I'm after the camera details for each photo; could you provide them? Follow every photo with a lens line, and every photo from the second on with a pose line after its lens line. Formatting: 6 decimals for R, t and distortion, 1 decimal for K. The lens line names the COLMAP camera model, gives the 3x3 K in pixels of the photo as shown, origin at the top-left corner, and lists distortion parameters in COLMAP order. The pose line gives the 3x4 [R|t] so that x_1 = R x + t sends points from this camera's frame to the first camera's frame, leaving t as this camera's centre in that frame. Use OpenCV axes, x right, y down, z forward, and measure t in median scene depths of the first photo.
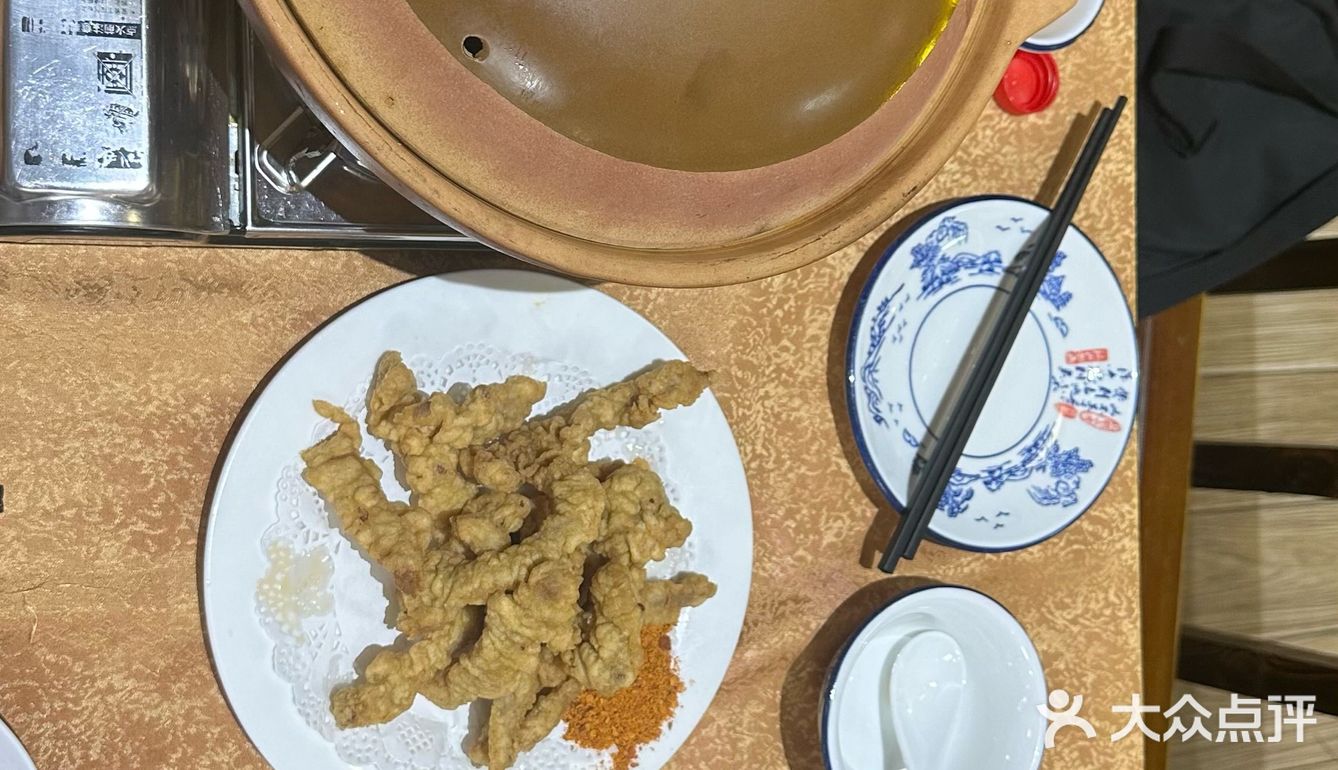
lens RADIAL K [[1595.0, 0, 670.7], [0, 1595.0, 383.1], [0, 0, 1]] dist [0.135870, 0.000000]
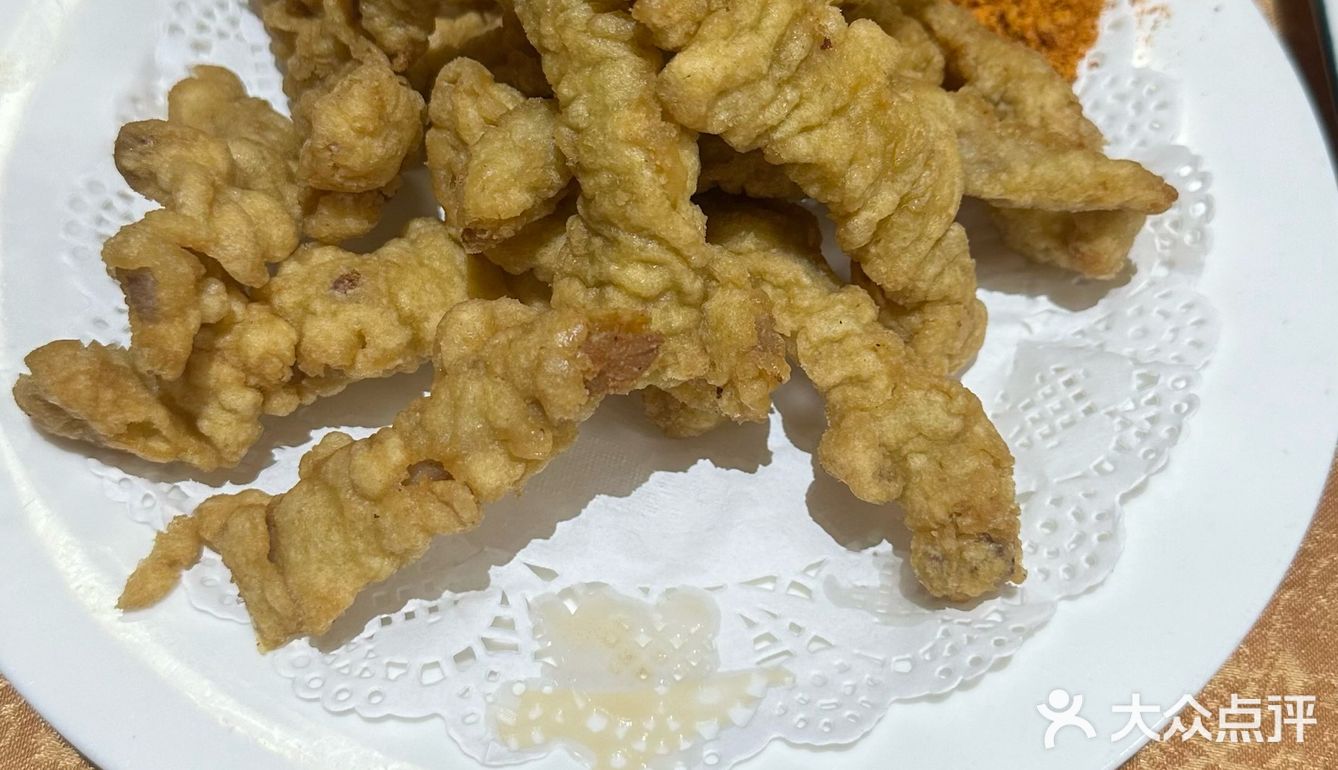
lens RADIAL K [[1595.0, 0, 671.2], [0, 1595.0, 386.7], [0, 0, 1]] dist [0.135870, 0.000000]
pose [[0.055035, -0.997468, 0.045048, -0.180381], [0.998481, 0.054865, -0.005004, 0.133061], [0.002520, 0.045255, 0.998972, 0.626973]]
